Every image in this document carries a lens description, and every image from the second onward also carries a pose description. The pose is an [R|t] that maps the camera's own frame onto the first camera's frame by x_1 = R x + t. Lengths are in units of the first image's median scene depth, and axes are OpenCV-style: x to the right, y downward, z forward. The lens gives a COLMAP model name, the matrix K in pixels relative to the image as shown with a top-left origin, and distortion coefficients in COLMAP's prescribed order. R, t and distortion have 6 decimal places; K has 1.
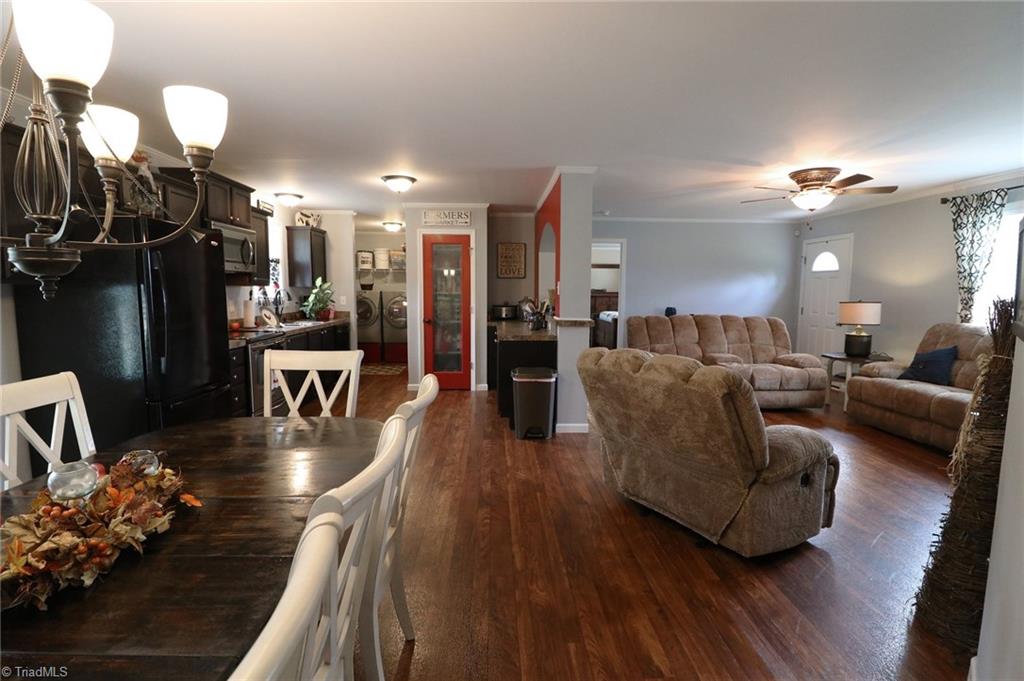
lens RADIAL K [[488.8, 0, 512.0], [0, 488.8, 340.5], [0, 0, 1]] dist [-0.002064, -0.000960]
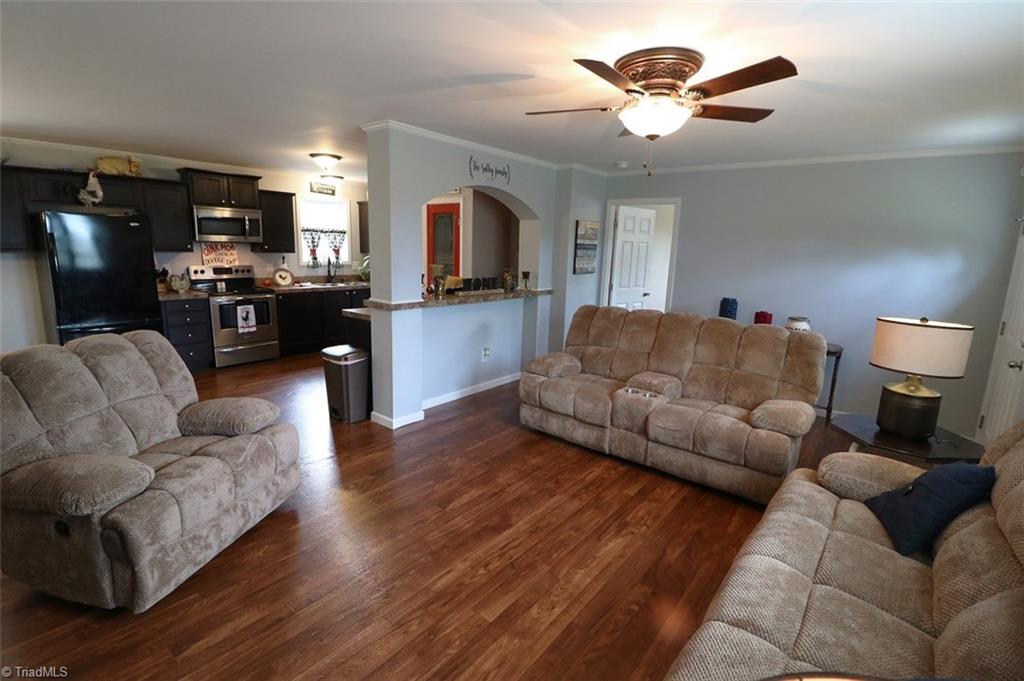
lens RADIAL K [[514.6, 0, 512.5], [0, 514.6, 330.1], [0, 0, 1]] dist [-0.001537, -0.000872]
pose [[0.742932, 0.122966, -0.657975, 0.766219], [-0.101546, 0.992309, 0.070790, -0.064851], [0.661619, 0.014222, 0.749705, 0.389604]]
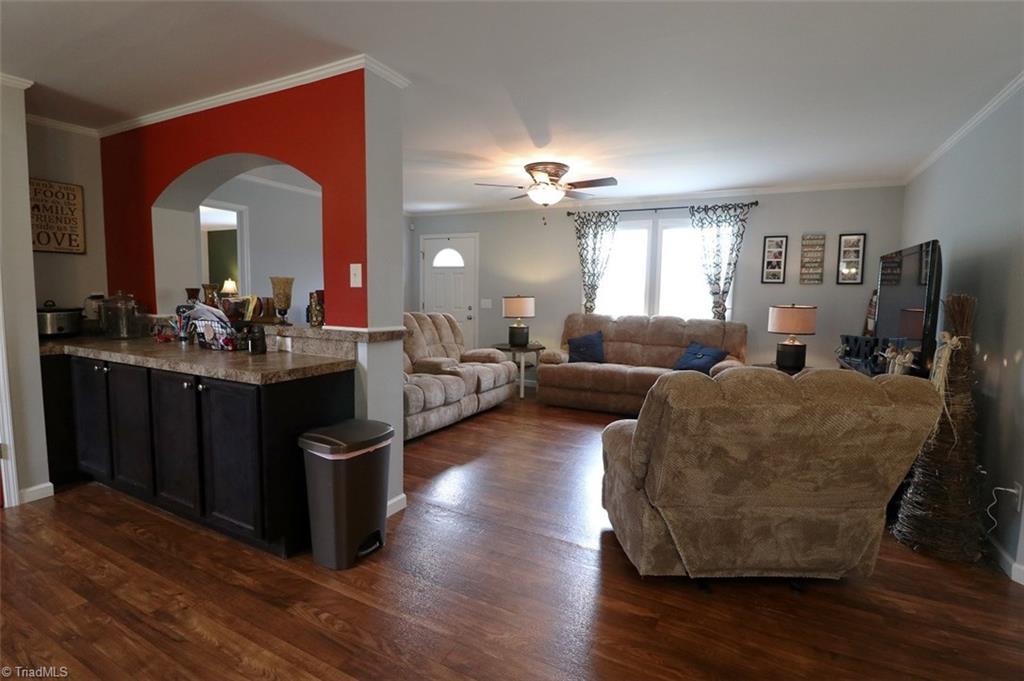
lens RADIAL K [[488.8, 0, 512.0], [0, 488.8, 340.5], [0, 0, 1]] dist [-0.002064, -0.000960]
pose [[0.509236, -0.083587, 0.856558, -0.253653], [0.074340, 0.995825, 0.052981, -0.041358], [-0.857410, 0.036697, 0.513324, 0.469380]]
